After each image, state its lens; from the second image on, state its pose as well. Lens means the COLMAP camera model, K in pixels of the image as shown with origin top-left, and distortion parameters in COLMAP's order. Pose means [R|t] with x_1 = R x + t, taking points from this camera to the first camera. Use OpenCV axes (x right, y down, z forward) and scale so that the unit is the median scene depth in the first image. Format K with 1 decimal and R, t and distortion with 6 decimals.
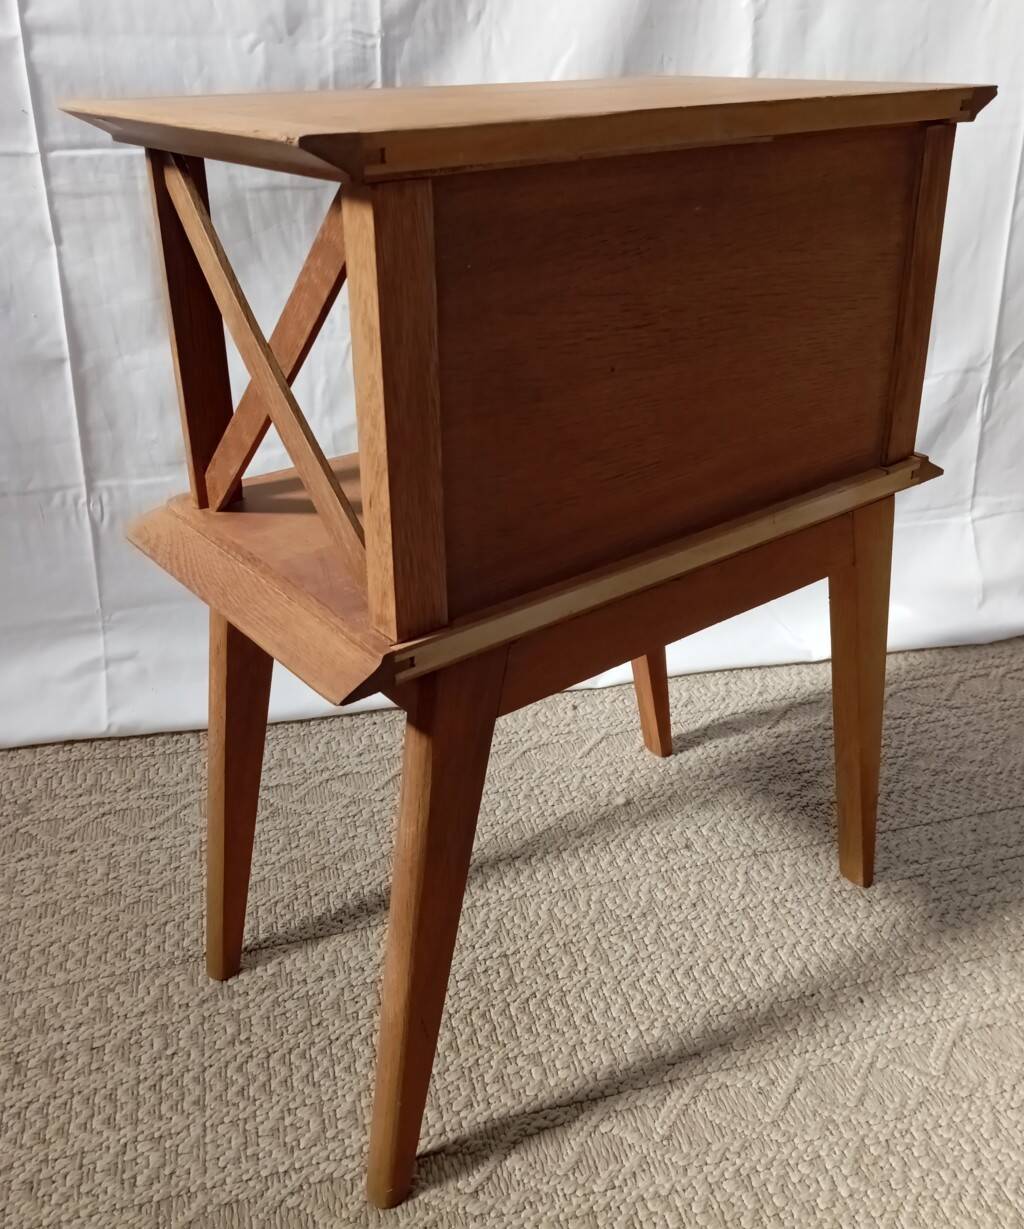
lens RADIAL K [[1215.2, 0, 504.1], [0, 1215.2, 532.0], [0, 0, 1]] dist [0.009957, 0.000000]
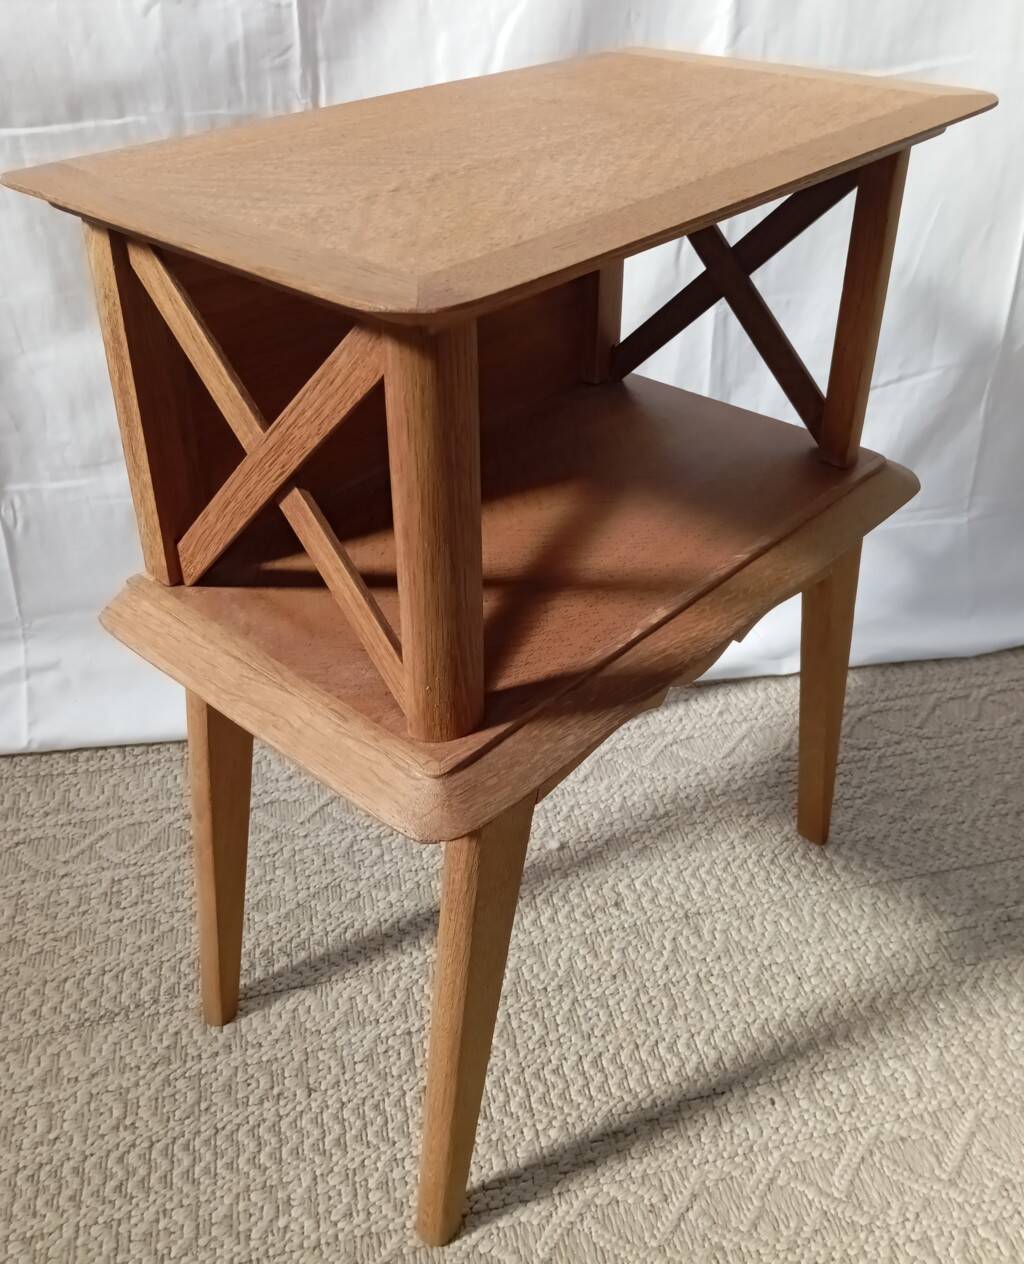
lens RADIAL K [[1229.2, 0, 510.1], [0, 1229.2, 566.2], [0, 0, 1]] dist [0.006129, 0.000000]
pose [[0.999257, 0.022890, -0.031022, 0.095896], [-0.018076, 0.988908, 0.147424, -0.151246], [0.034052, -0.146753, 0.988587, 0.089068]]
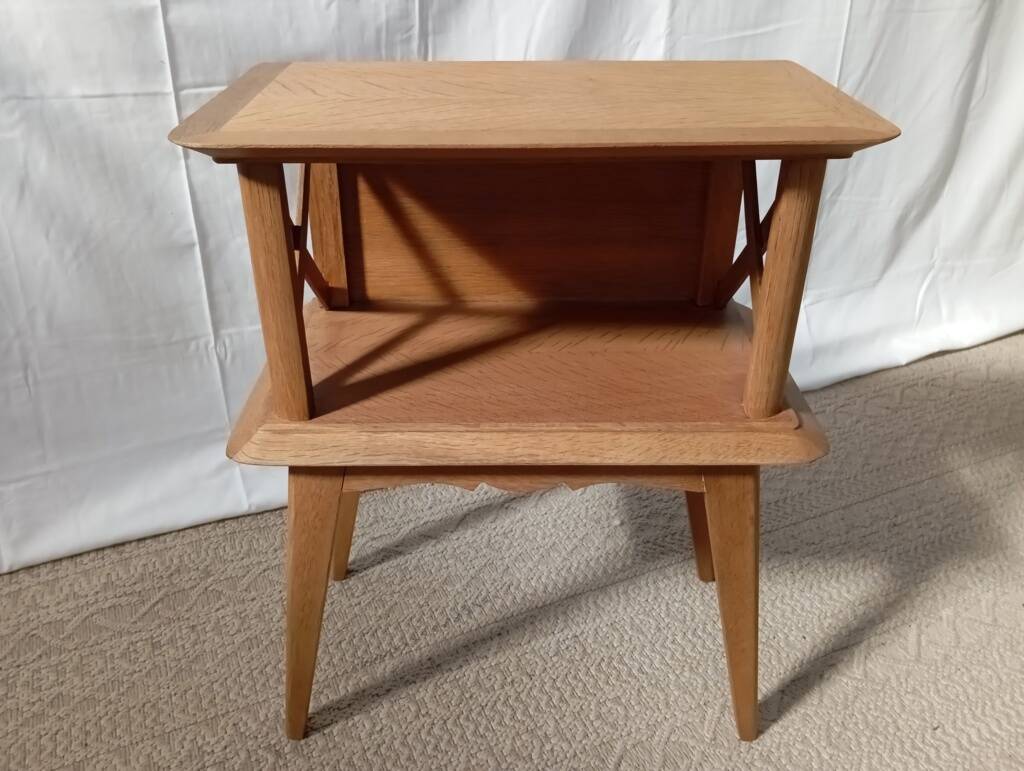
lens RADIAL K [[908.1, 0, 495.8], [0, 908.1, 389.1], [0, 0, 1]] dist [0.025983, -0.038476]
pose [[0.985908, -0.082315, 0.145635, -0.222283], [0.065747, 0.991172, 0.115136, -0.088717], [-0.153827, -0.103938, 0.982616, -0.063628]]
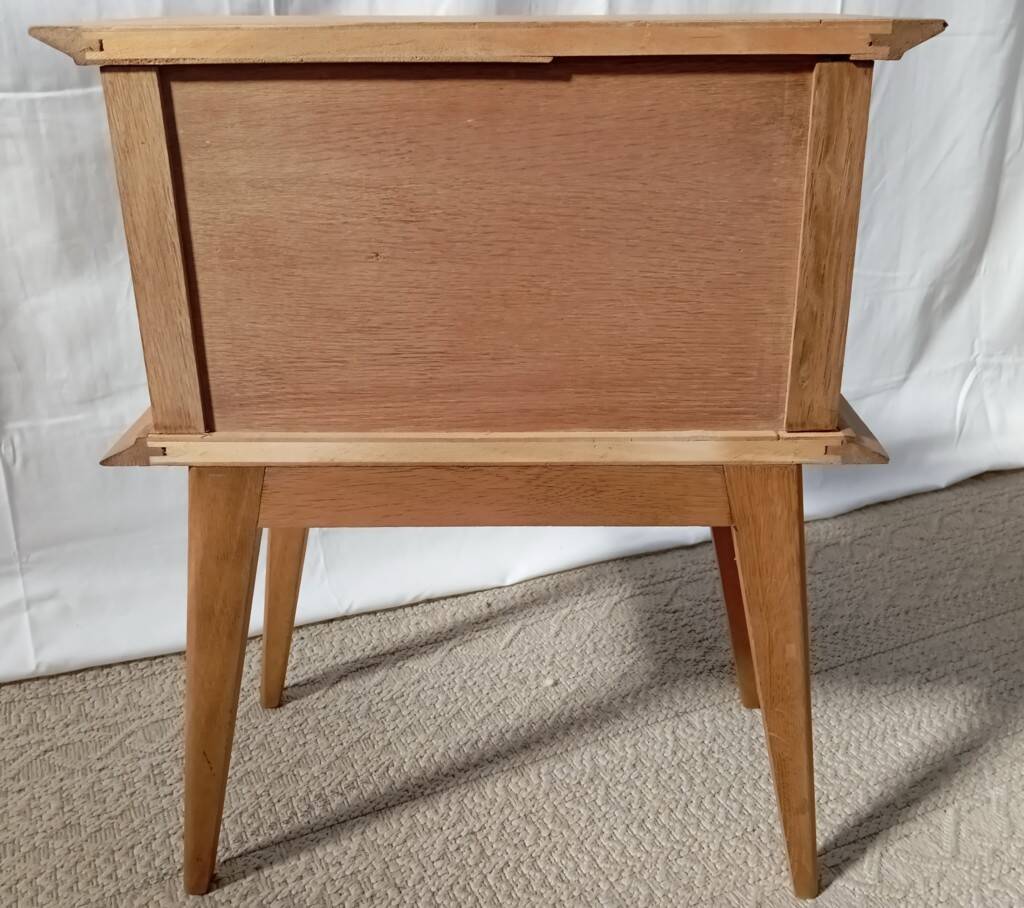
lens RADIAL K [[1121.9, 0, 516.7], [0, 1121.9, 444.1], [0, 0, 1]] dist [0.012331, 0.000000]
pose [[0.982046, -0.069866, 0.175229, -0.102672], [0.074373, 0.997044, -0.019280, 0.029289], [-0.173364, 0.031966, 0.984339, 0.014717]]
